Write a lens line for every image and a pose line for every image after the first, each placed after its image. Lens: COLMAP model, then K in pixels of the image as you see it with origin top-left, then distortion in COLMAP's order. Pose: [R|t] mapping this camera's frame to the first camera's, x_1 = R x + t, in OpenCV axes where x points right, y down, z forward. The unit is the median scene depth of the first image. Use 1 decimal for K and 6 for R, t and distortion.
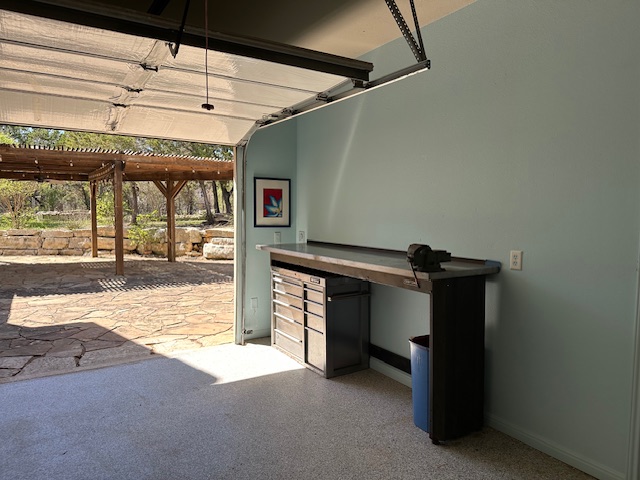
lens RADIAL K [[469.4, 0, 320.0], [0, 469.4, 240.0], [0, 0, 1]] dist [0.007214, 0.008459]
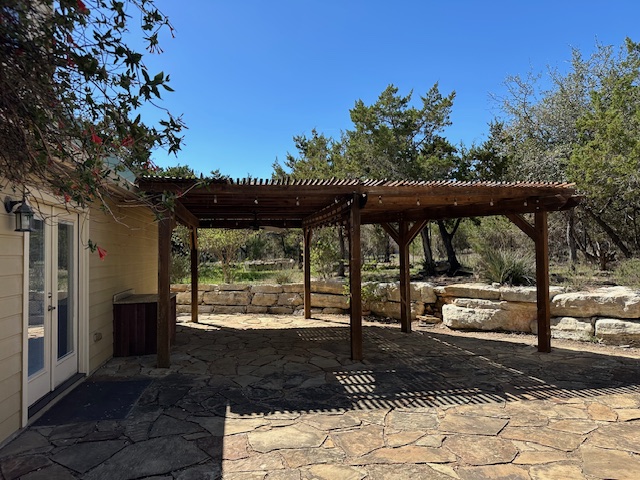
lens RADIAL K [[469.4, 0, 320.0], [0, 469.4, 240.0], [0, 0, 1]] dist [0.007214, 0.008459]
pose [[0.931671, -0.026675, -0.362323, -0.153328], [-0.008080, 0.995533, -0.094070, -0.023143], [0.363214, 0.090570, 0.927293, 0.226944]]
